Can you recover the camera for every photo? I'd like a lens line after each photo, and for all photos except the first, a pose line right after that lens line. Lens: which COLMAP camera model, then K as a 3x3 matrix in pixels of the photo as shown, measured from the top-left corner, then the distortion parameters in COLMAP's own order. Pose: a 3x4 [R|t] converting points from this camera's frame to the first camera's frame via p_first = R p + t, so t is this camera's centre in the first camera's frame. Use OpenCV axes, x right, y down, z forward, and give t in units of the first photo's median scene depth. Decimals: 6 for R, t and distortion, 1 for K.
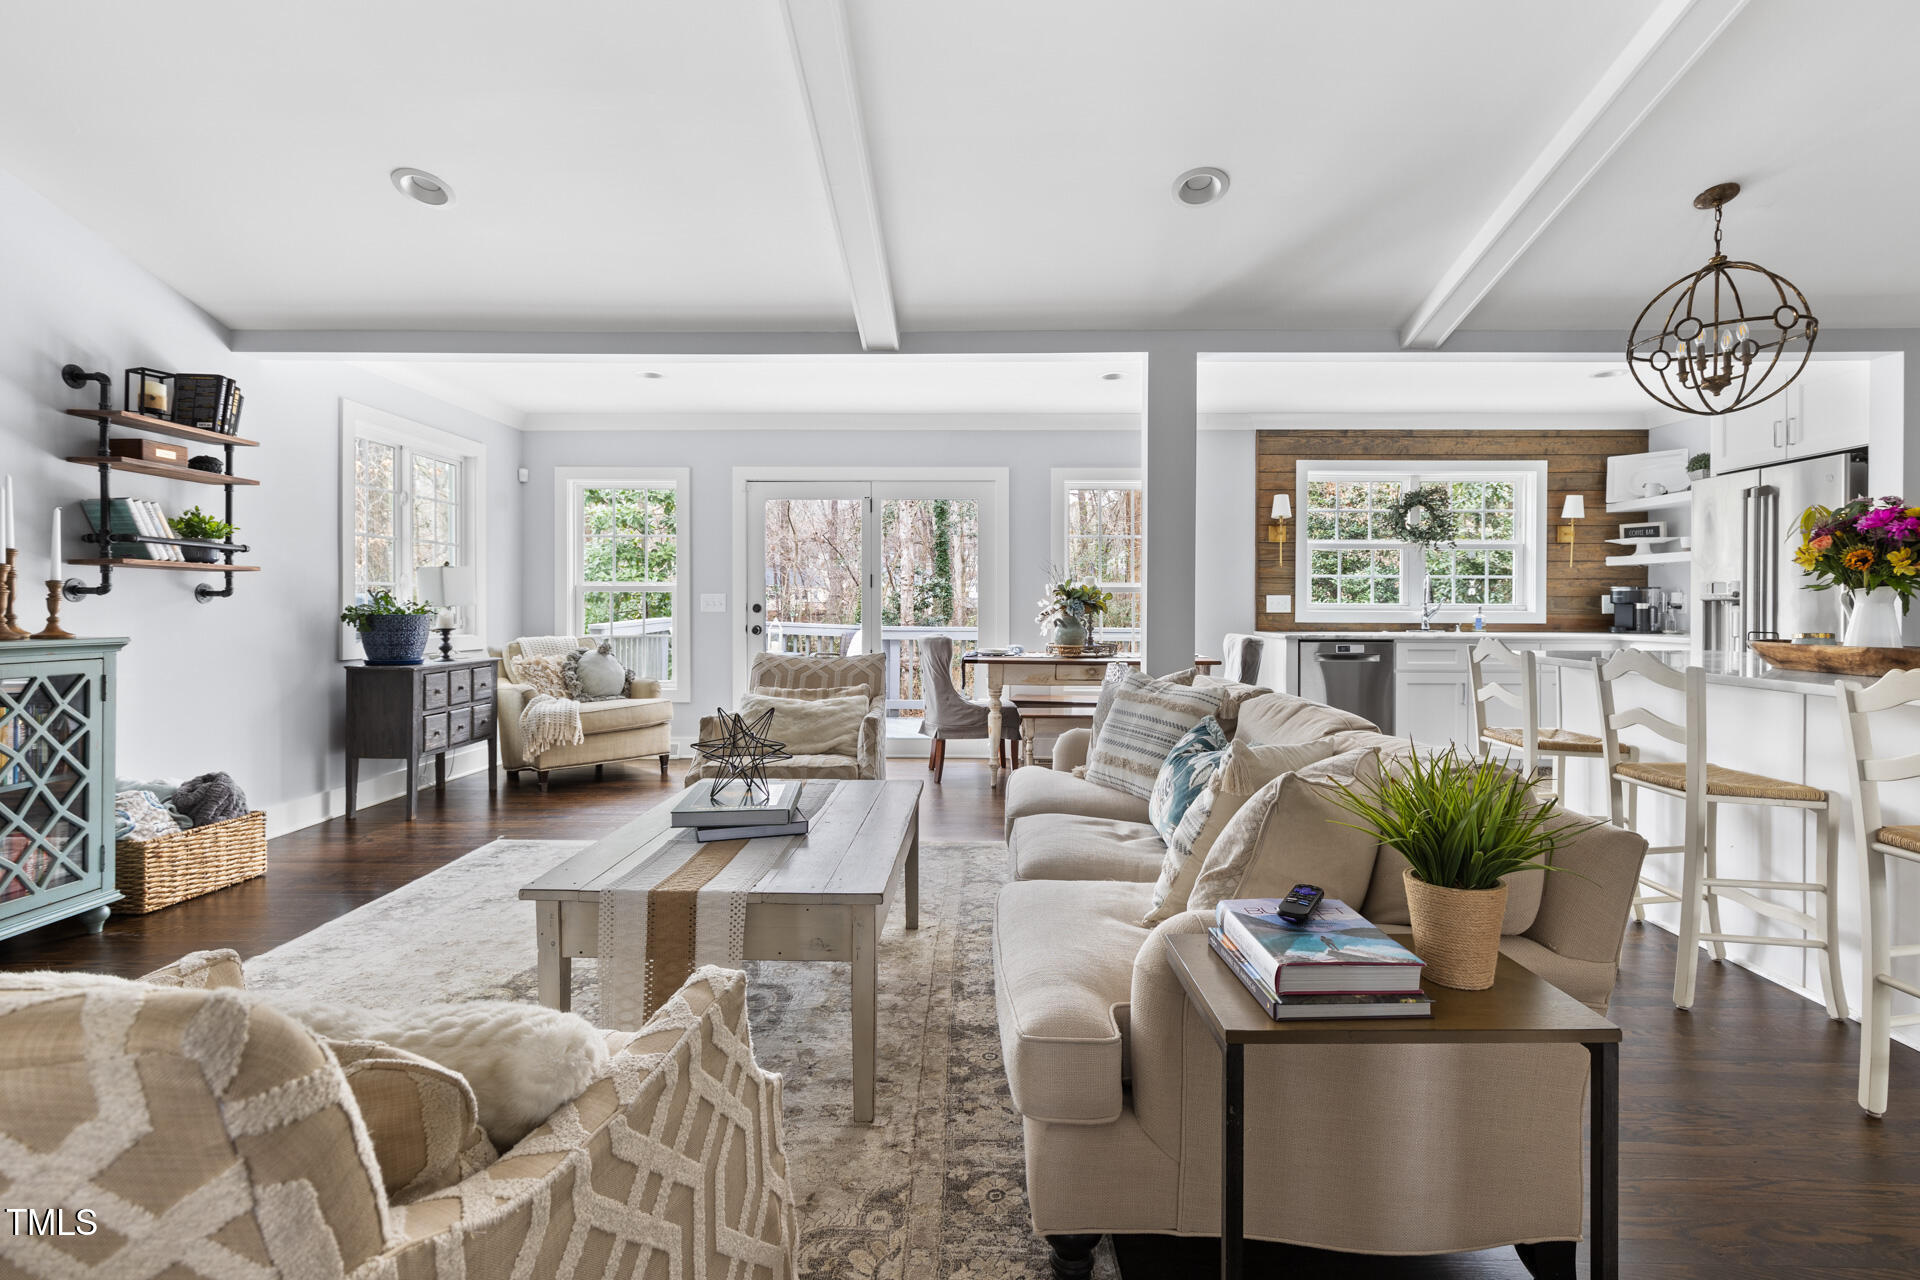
lens RADIAL K [[897.0, 0, 982.4], [0, 897.0, 617.8], [0, 0, 1]] dist [0.011401, -0.001114]
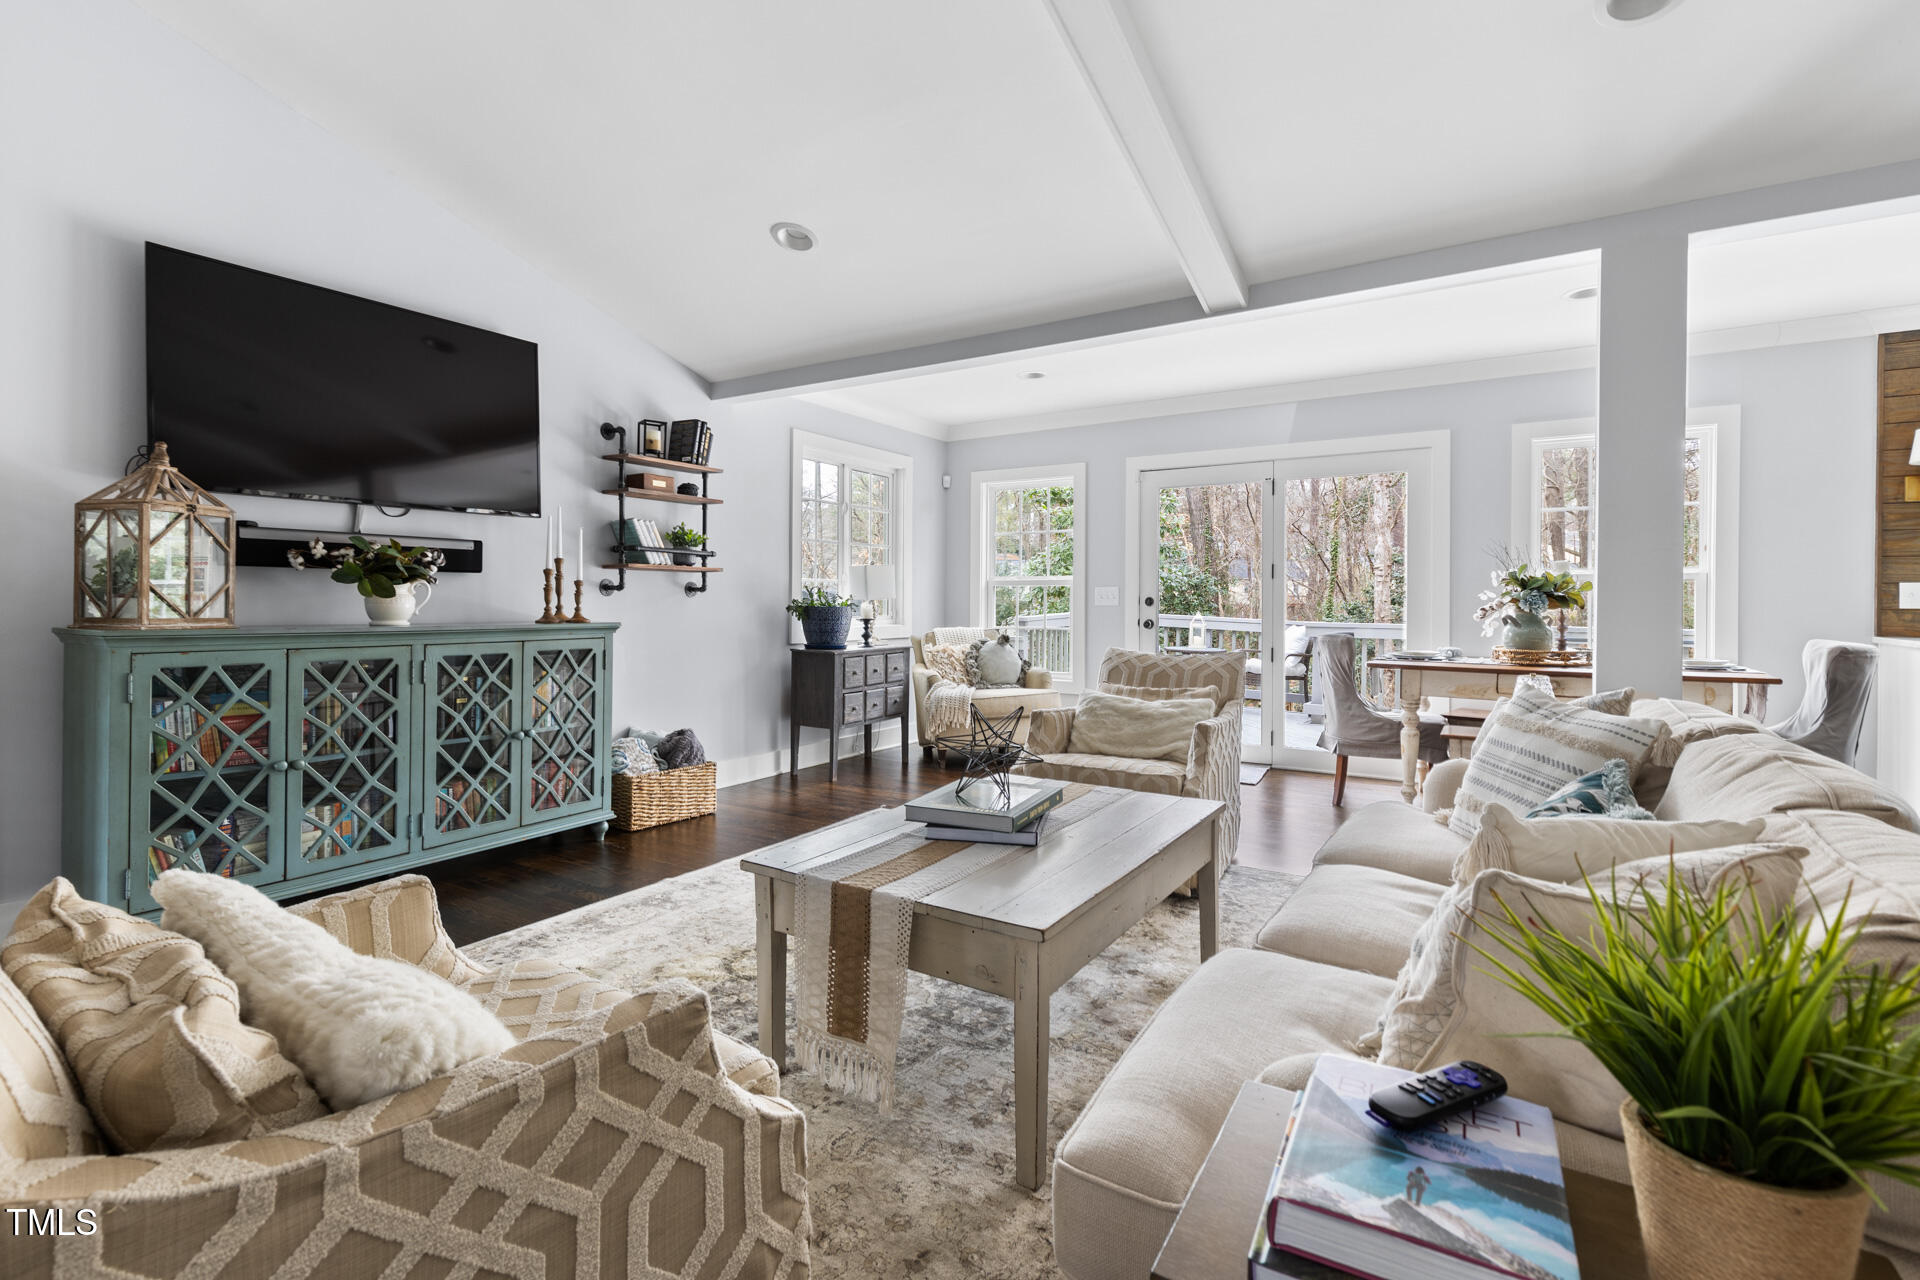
lens RADIAL K [[897.0, 0, 942.6], [0, 897.0, 607.0], [0, 0, 1]] dist [0.011401, -0.001114]
pose [[0.845242, 0.004340, -0.534366, 0.116603], [-0.007277, 0.999968, -0.003389, 0.000010], [0.534334, 0.006753, 0.845246, 0.094892]]
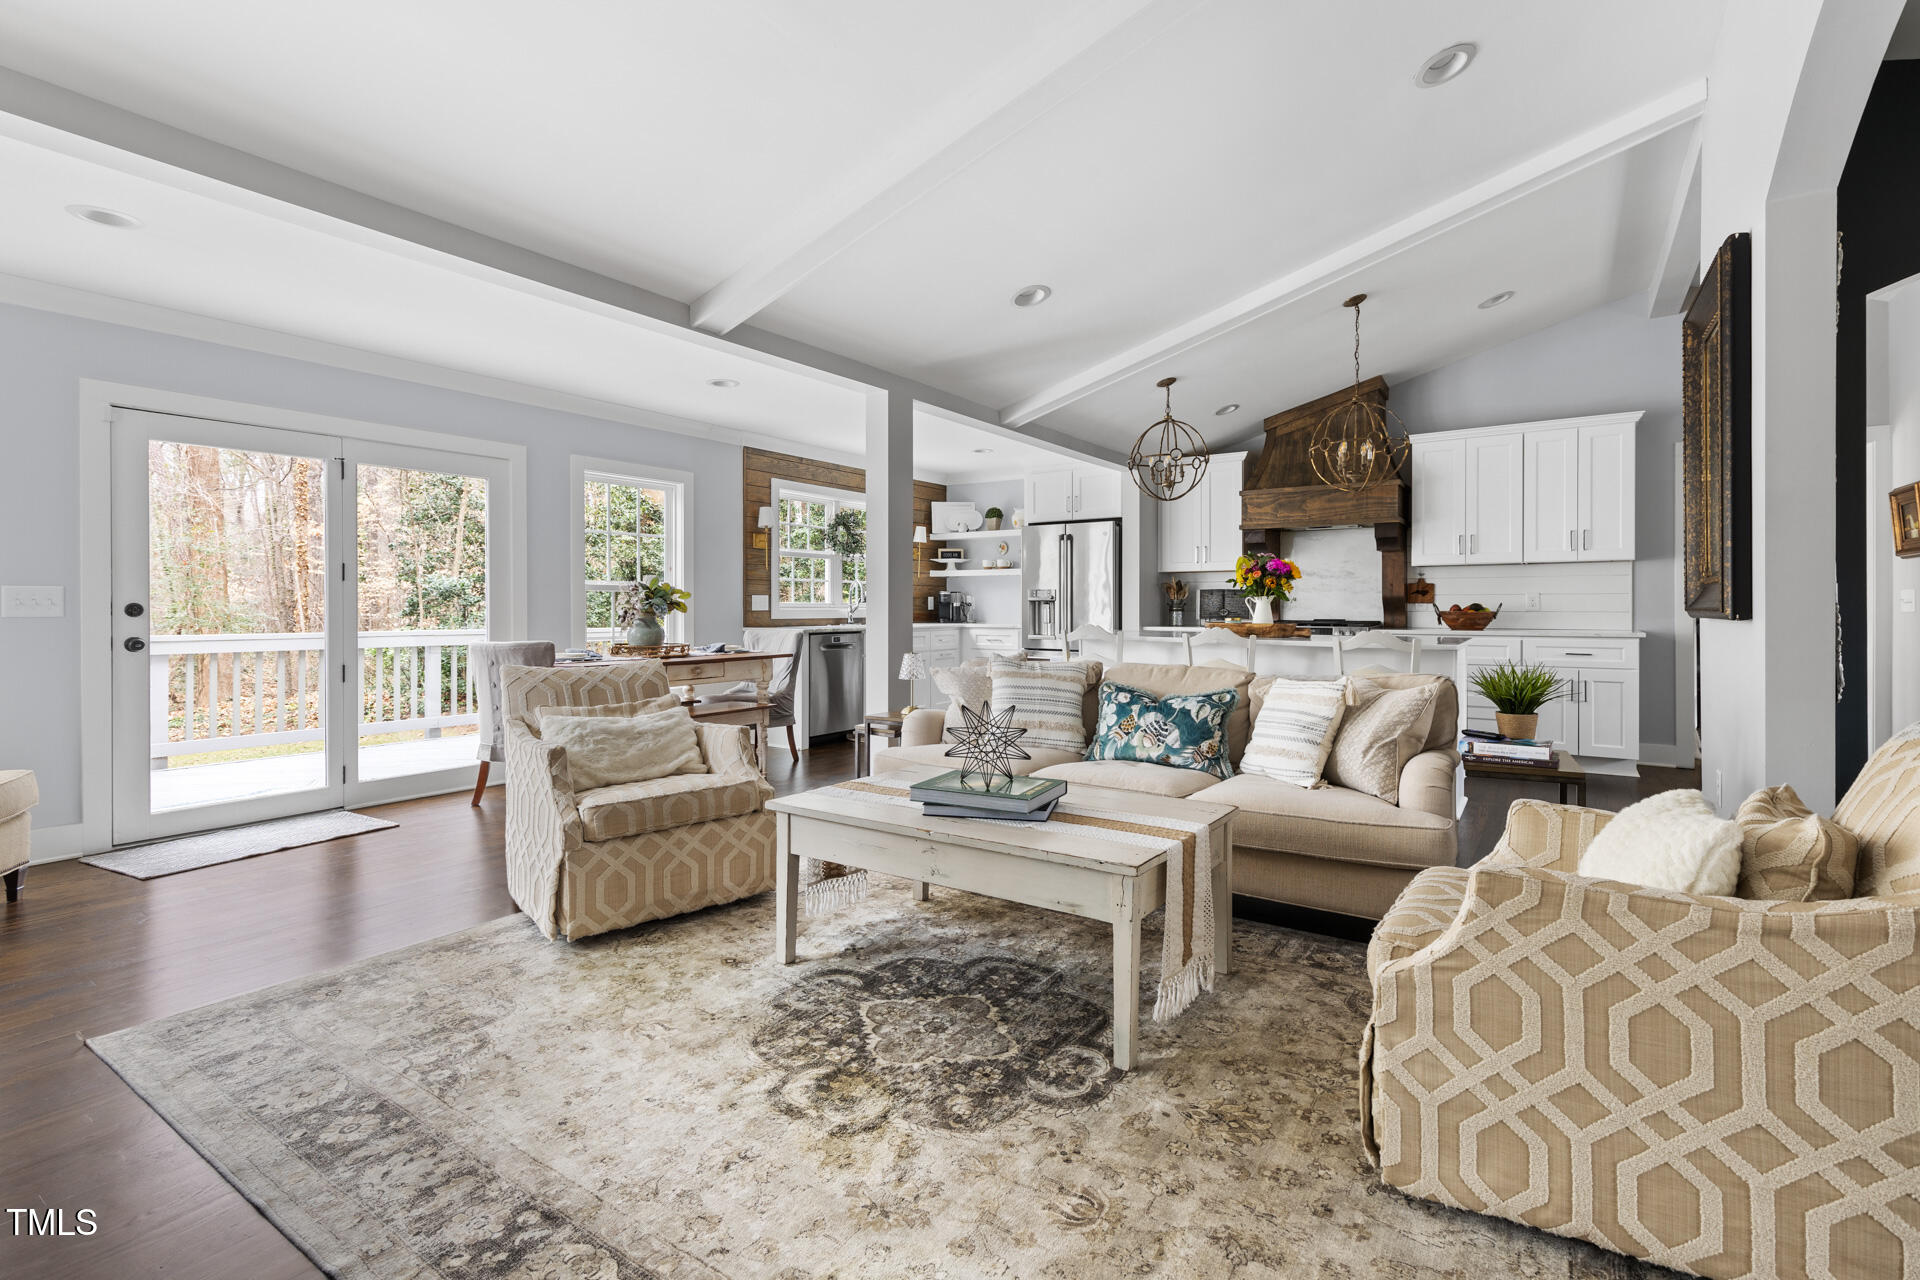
lens RADIAL K [[897.0, 0, 949.8], [0, 897.0, 604.7], [0, 0, 1]] dist [0.011401, -0.001114]
pose [[0.556317, -0.001943, 0.830968, -0.693173], [0.011186, 0.999924, -0.005151, -0.007079], [-0.830895, 0.012161, 0.556296, 0.255077]]
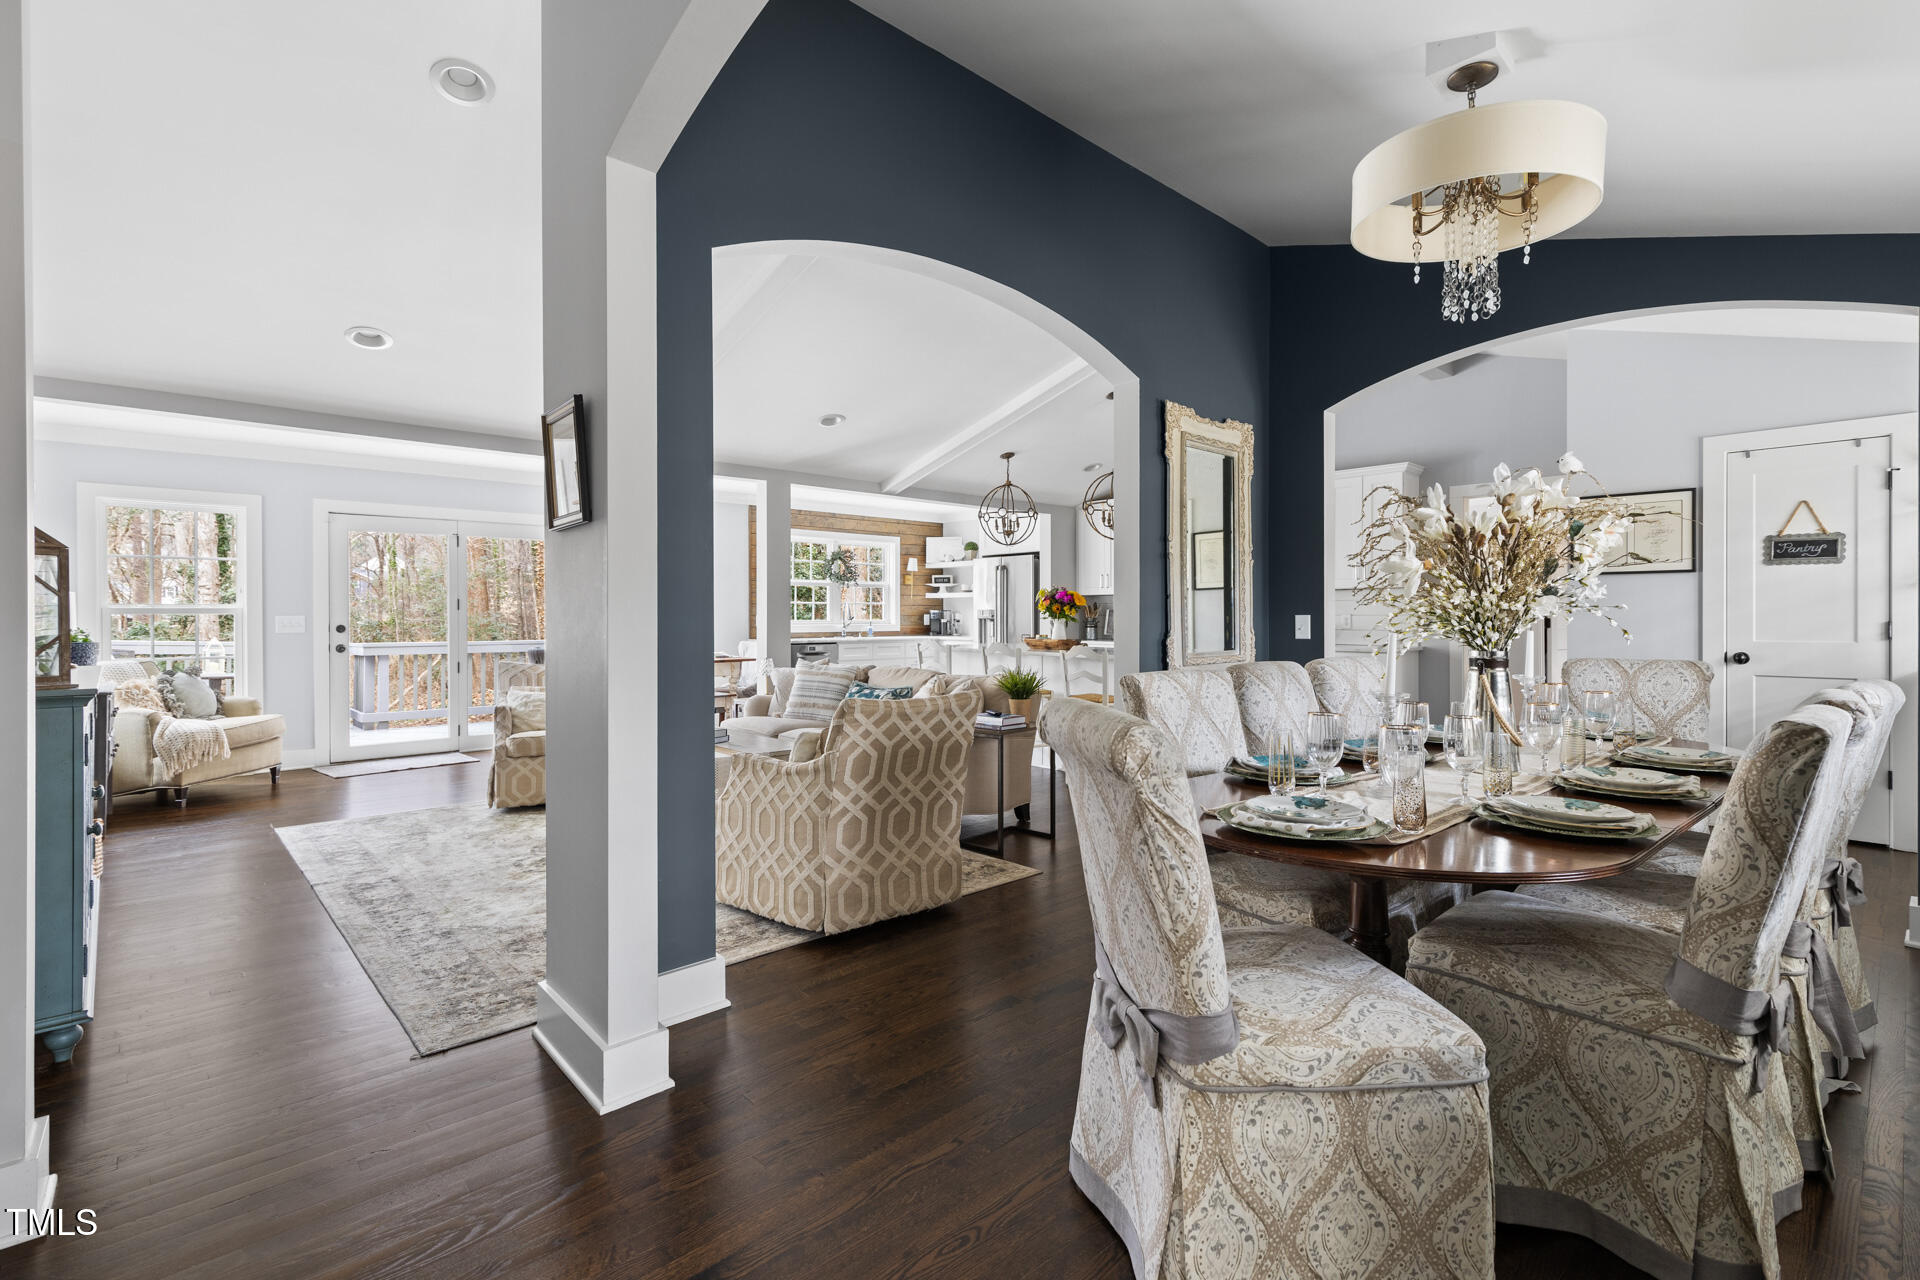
lens RADIAL K [[897.0, 0, 953.2], [0, 897.0, 621.9], [0, 0, 1]] dist [0.011401, -0.001114]
pose [[0.735054, -0.009321, 0.677944, -0.675144], [0.011471, 0.999933, 0.001311, -0.018007], [-0.677911, 0.006812, 0.735112, -0.484893]]
